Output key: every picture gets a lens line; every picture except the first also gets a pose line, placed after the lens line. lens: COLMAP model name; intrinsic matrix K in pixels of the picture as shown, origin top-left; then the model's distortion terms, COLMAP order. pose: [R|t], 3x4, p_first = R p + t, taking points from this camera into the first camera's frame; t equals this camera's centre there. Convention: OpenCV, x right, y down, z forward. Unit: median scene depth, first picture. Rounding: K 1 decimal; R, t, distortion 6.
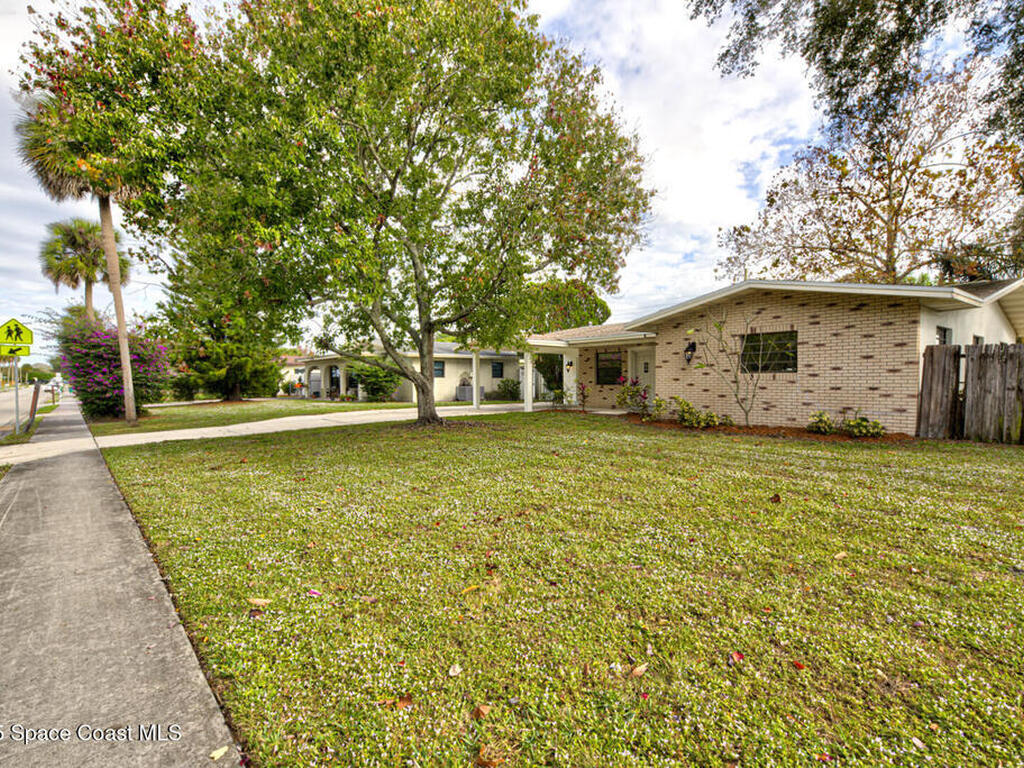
lens RADIAL K [[481.6, 0, 512.8], [0, 481.6, 389.3], [0, 0, 1]] dist [0.020129, -0.001742]
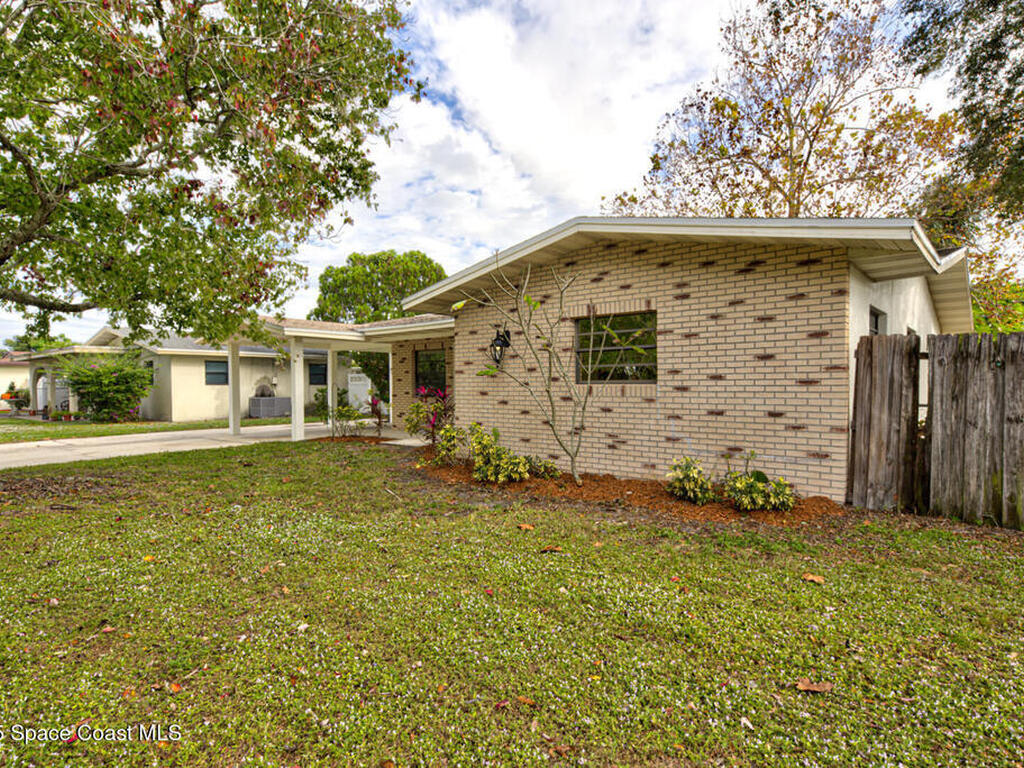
lens RADIAL K [[544.2, 0, 511.3], [0, 544.2, 384.4], [0, 0, 1]] dist [0.018055, 0.002977]
pose [[0.982851, 0.000132, 0.184400, 0.303004], [0.003577, 0.999798, -0.019785, -0.021719], [-0.184366, 0.020105, 0.982652, 0.406196]]
